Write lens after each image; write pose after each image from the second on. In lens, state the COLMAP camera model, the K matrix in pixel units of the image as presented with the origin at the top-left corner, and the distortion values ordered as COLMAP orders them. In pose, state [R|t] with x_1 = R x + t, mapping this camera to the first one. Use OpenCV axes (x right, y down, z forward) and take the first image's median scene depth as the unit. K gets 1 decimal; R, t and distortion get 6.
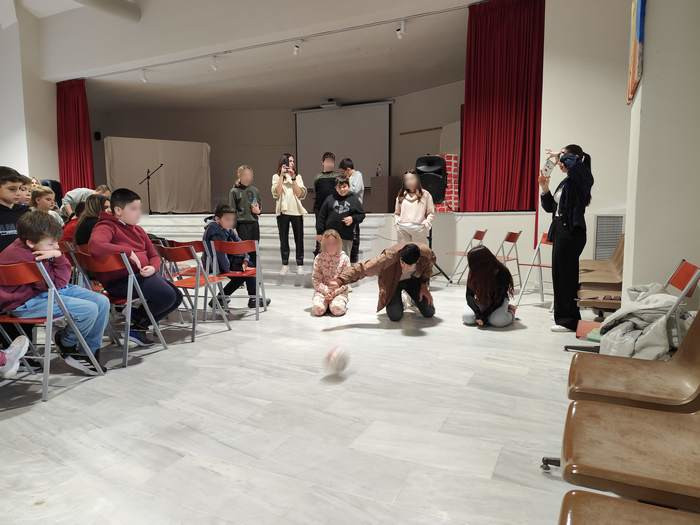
lens RADIAL K [[497.6, 0, 344.9], [0, 497.6, 263.5], [0, 0, 1]] dist [0.036236, -0.026587]
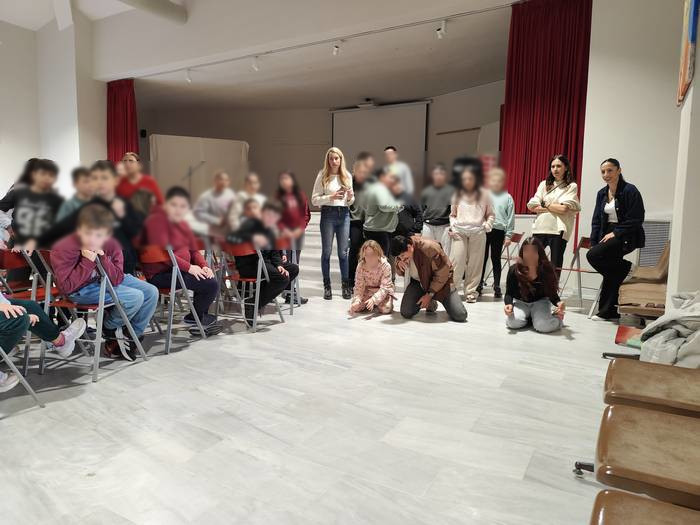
lens RADIAL K [[497.6, 0, 336.9], [0, 497.6, 260.7], [0, 0, 1]] dist [0.036236, -0.026587]
pose [[0.996430, 0.029479, -0.079115, -0.008292], [-0.029753, 0.999555, -0.002287, 0.003917], [0.079012, 0.004633, 0.996863, -0.023076]]
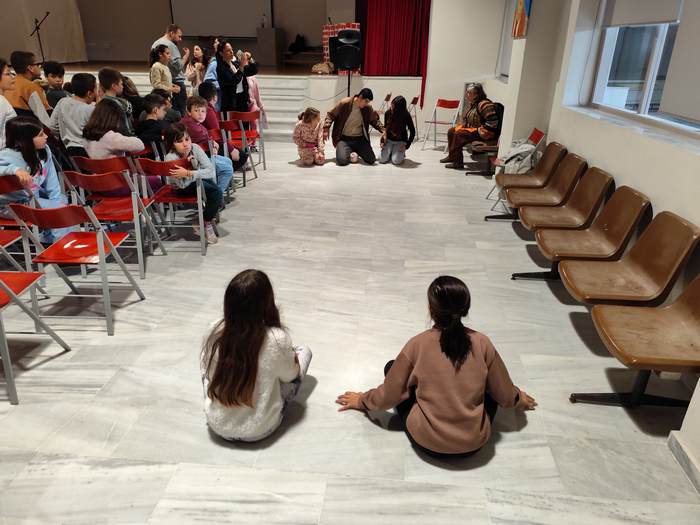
lens RADIAL K [[497.6, 0, 353.7], [0, 497.6, 262.8], [0, 0, 1]] dist [0.036236, -0.026587]
pose [[0.935886, -0.122222, 0.330422, -0.843149], [0.016399, 0.951990, 0.305690, -0.123354], [-0.351920, -0.280673, 0.892959, -0.828517]]
